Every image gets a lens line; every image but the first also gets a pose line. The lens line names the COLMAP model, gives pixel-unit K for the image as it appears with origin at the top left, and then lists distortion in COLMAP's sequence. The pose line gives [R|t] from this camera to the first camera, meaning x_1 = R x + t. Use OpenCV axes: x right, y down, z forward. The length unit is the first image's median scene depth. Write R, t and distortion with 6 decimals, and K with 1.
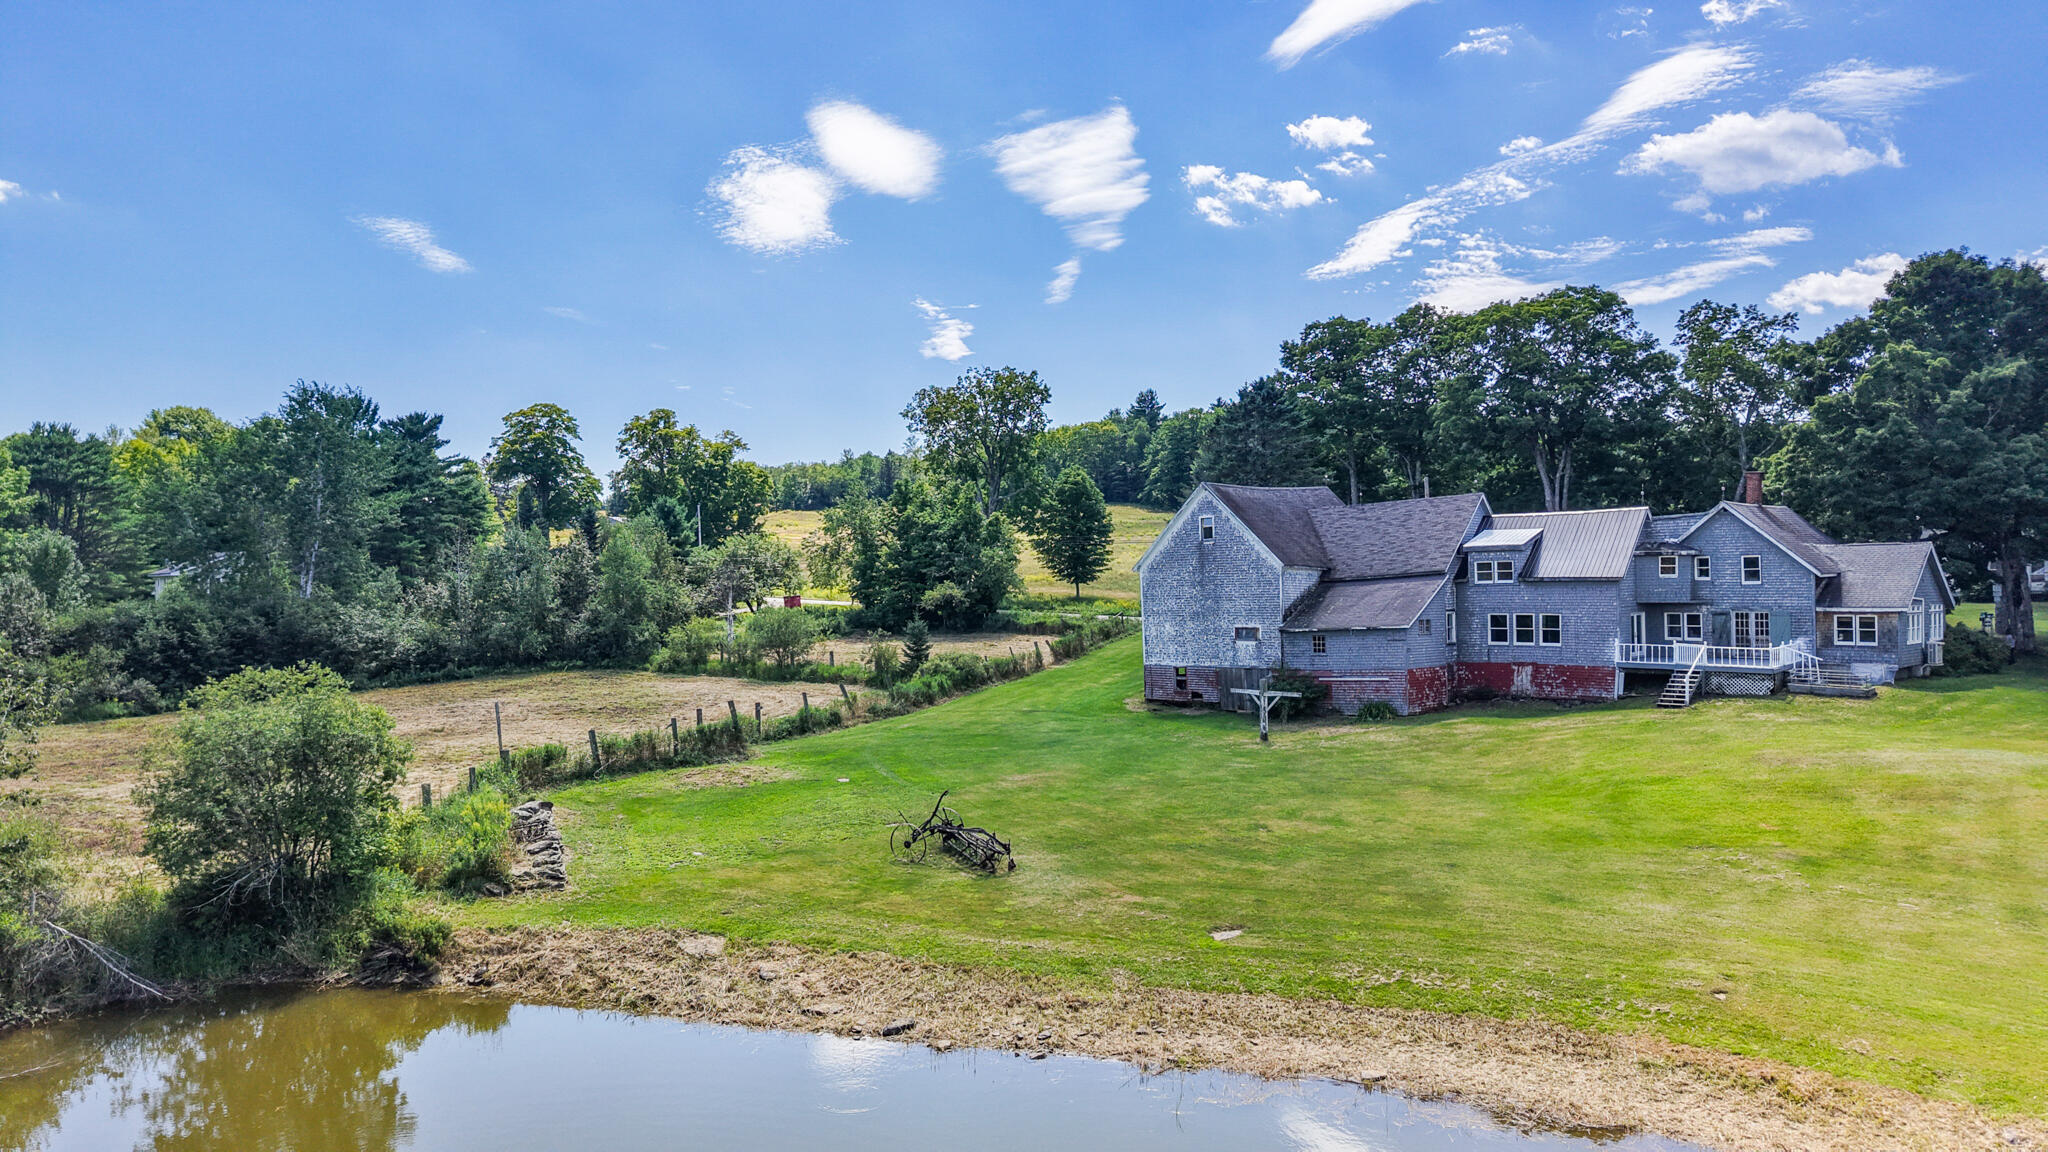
lens RADIAL K [[1349.2, 0, 1040.1], [0, 1349.2, 574.9], [0, 0, 1]] dist [0.103249, -0.131580]
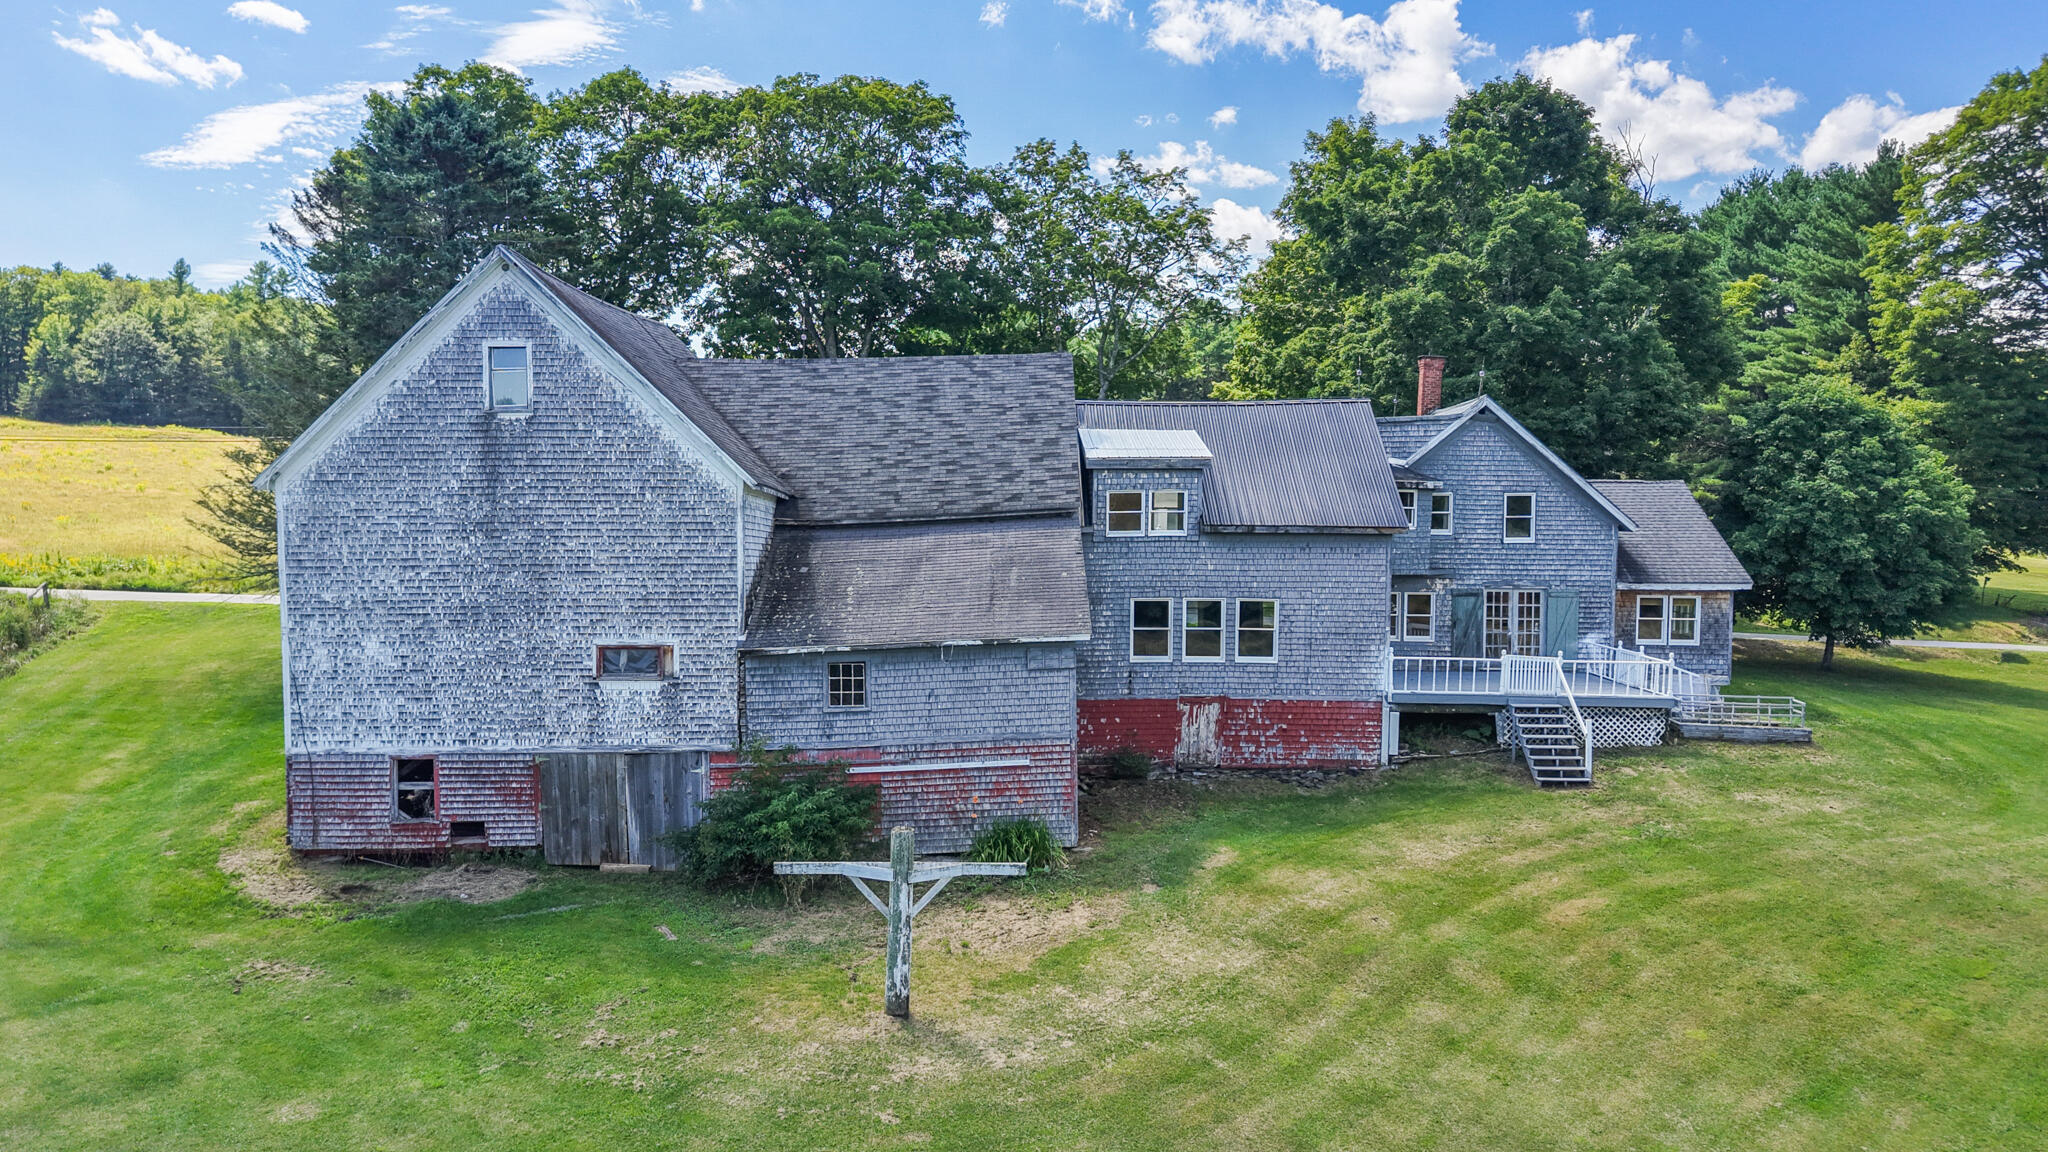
lens RADIAL K [[1365.1, 0, 1027.3], [0, 1365.1, 572.7], [0, 0, 1]] dist [0.028800, -0.033882]
pose [[0.737492, -0.008185, 0.675306, -0.025262], [-0.018251, 0.999320, 0.032043, 0.004370], [-0.675109, -0.035956, 0.736841, 0.668489]]
